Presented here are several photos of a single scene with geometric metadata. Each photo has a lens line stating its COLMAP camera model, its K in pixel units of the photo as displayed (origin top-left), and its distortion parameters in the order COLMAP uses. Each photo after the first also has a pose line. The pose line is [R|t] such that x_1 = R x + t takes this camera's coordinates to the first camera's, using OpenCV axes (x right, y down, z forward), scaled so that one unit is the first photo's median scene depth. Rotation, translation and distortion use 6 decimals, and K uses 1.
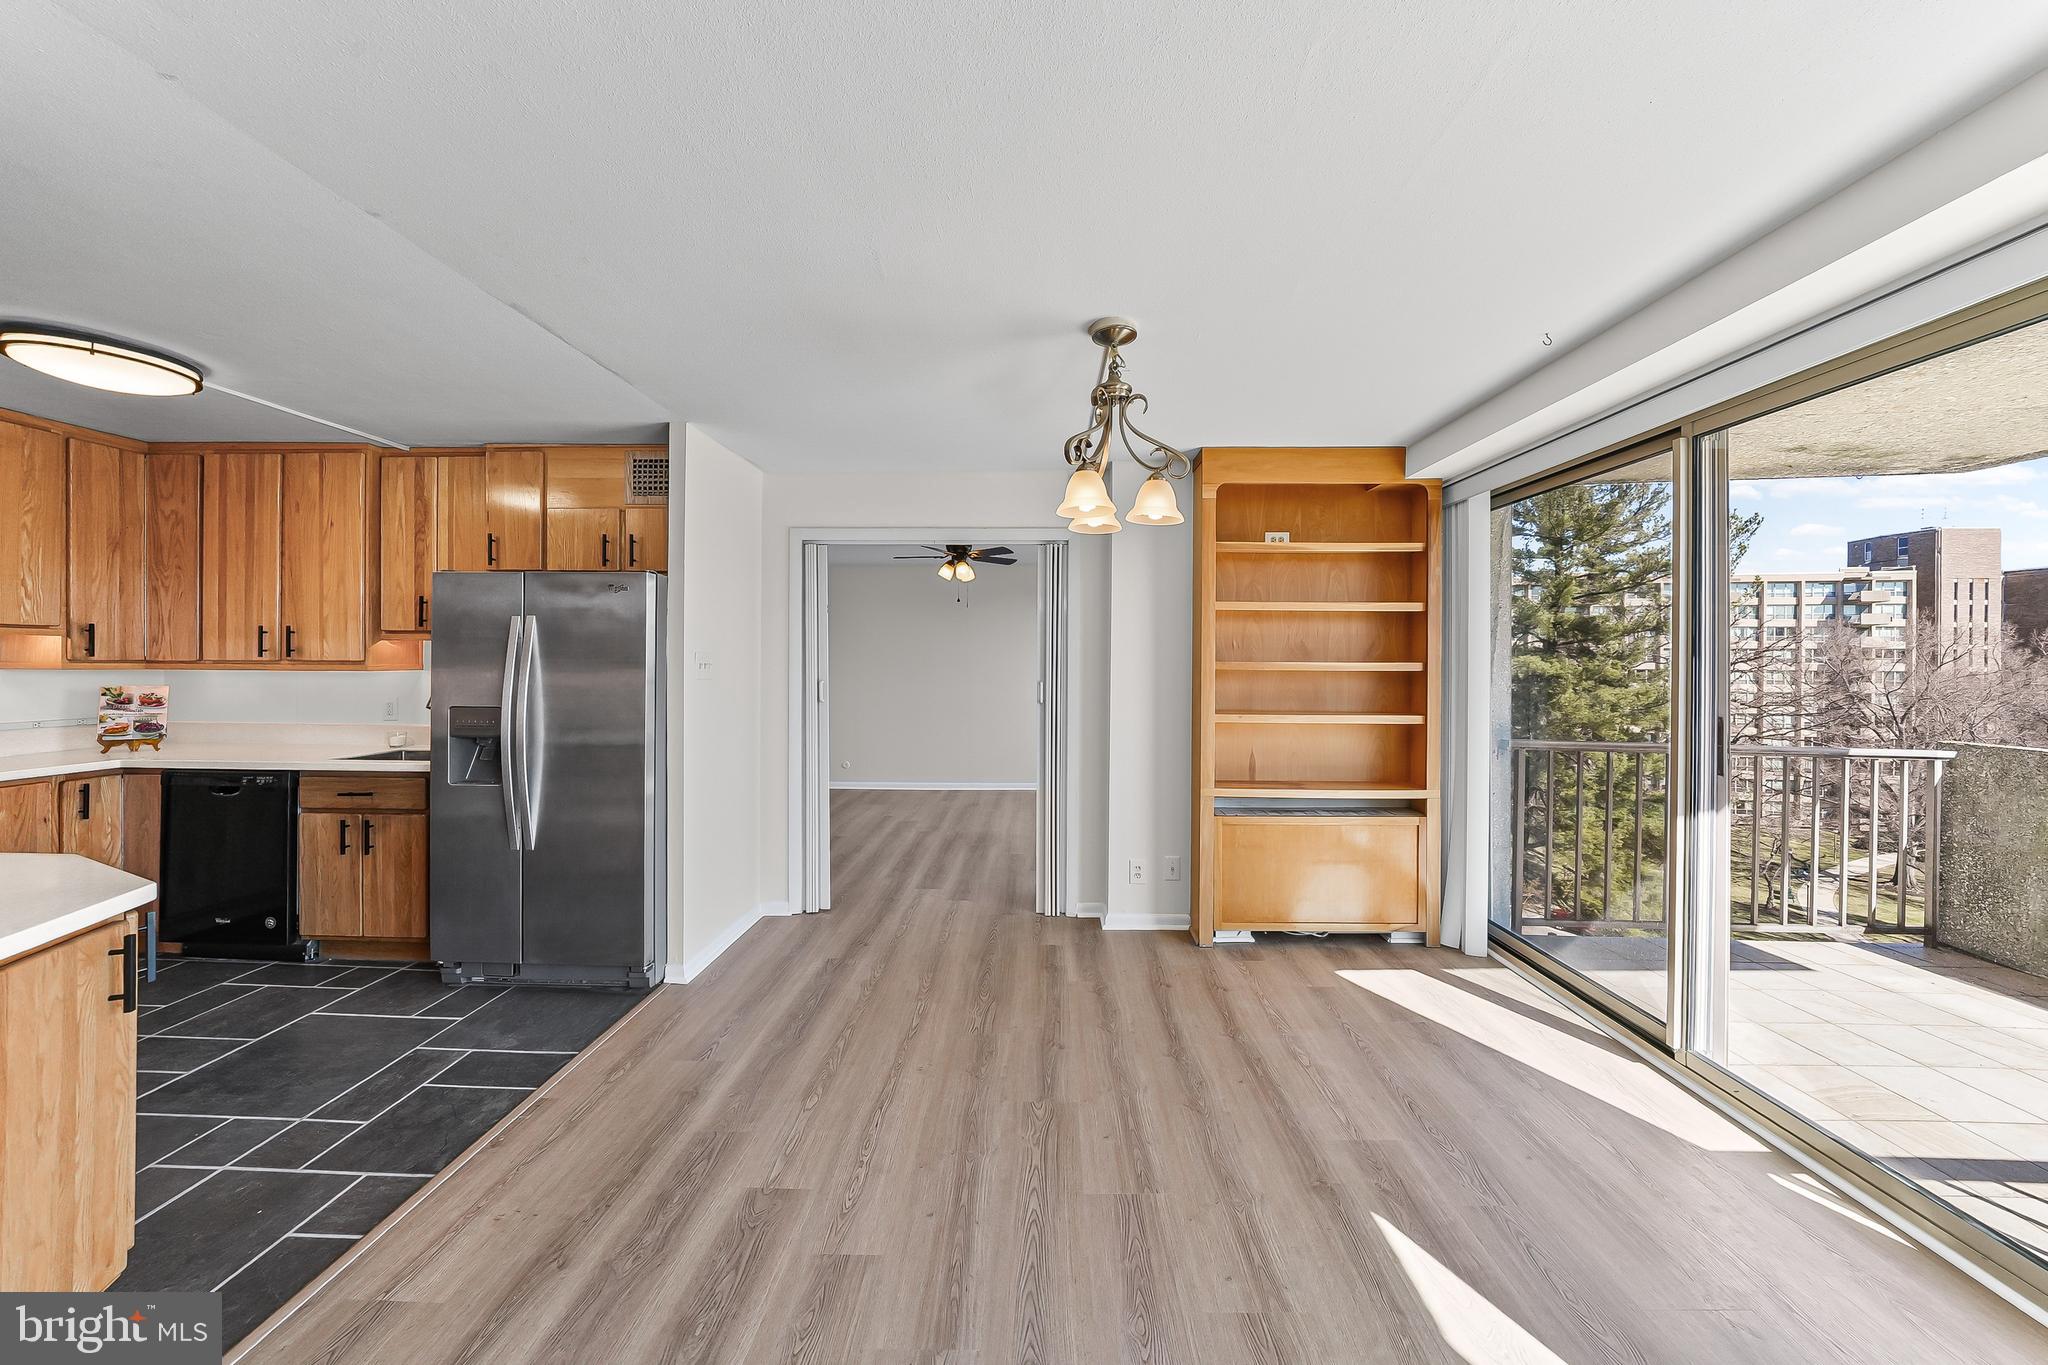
lens RADIAL K [[710.1, 0, 1019.7], [0, 710.1, 660.7], [0, 0, 1]] dist [-0.014100, 0.000078]
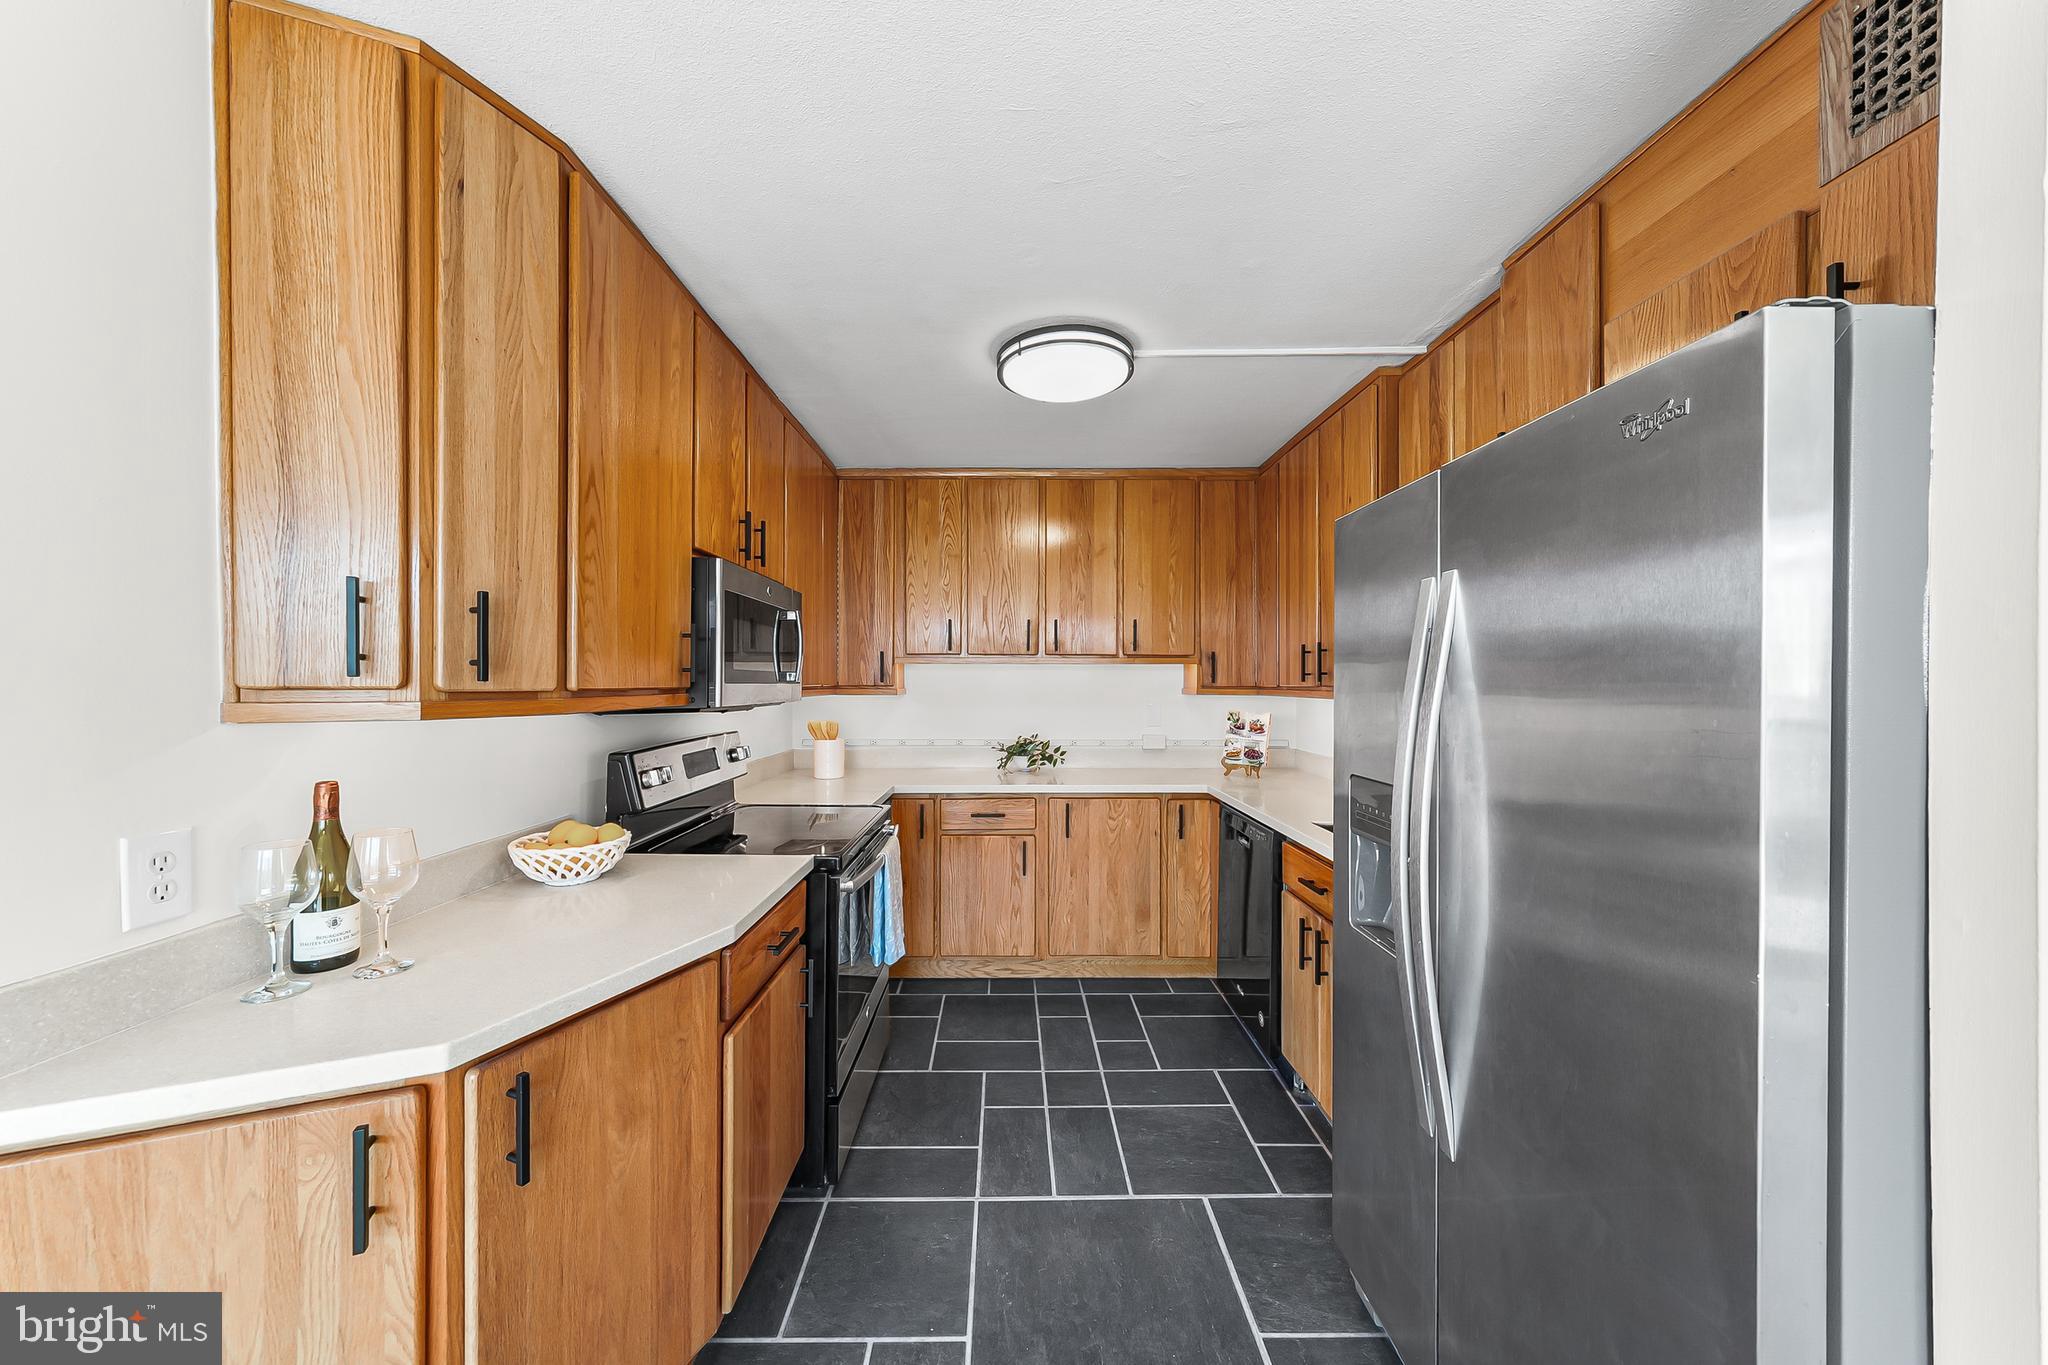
lens RADIAL K [[701.4, 0, 1024.0], [0, 701.4, 682.5], [0, 0, 1]] dist [0.001256, 0.000106]
pose [[0.024745, -0.007033, -0.999669, -0.266849], [0.001494, 0.999974, -0.006998, 0.000309], [0.999693, -0.001320, 0.024755, 0.662473]]
